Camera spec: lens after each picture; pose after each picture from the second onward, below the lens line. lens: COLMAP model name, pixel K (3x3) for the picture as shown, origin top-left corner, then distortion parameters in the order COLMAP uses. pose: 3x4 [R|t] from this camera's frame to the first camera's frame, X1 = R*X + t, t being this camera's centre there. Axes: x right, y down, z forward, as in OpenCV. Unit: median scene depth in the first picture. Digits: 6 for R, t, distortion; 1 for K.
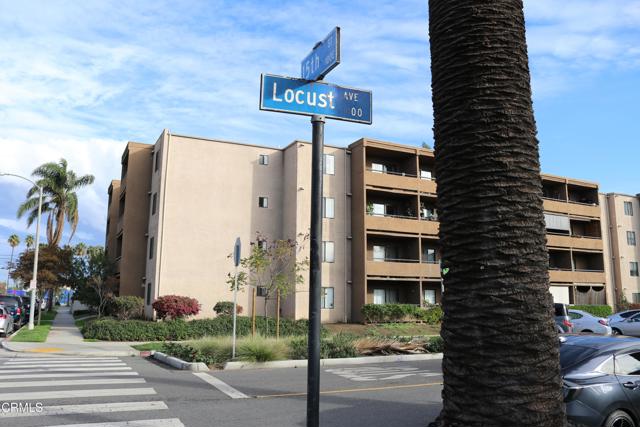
lens RADIAL K [[570.0, 0, 320.0], [0, 570.0, 213.5], [0, 0, 1]] dist [-0.166498, 0.171578]
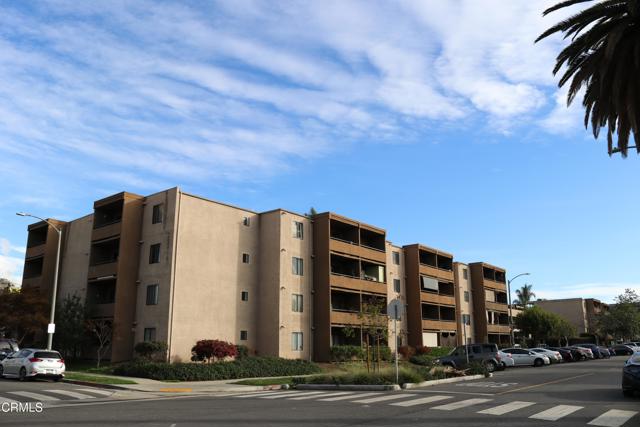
lens RADIAL K [[570.0, 0, 320.0], [0, 570.0, 213.5], [0, 0, 1]] dist [-0.166498, 0.171578]
pose [[0.900058, 0.094059, 0.425498, -0.388112], [-0.063114, 0.994269, -0.086284, -0.016909], [-0.431175, 0.050806, 0.900837, -0.093332]]
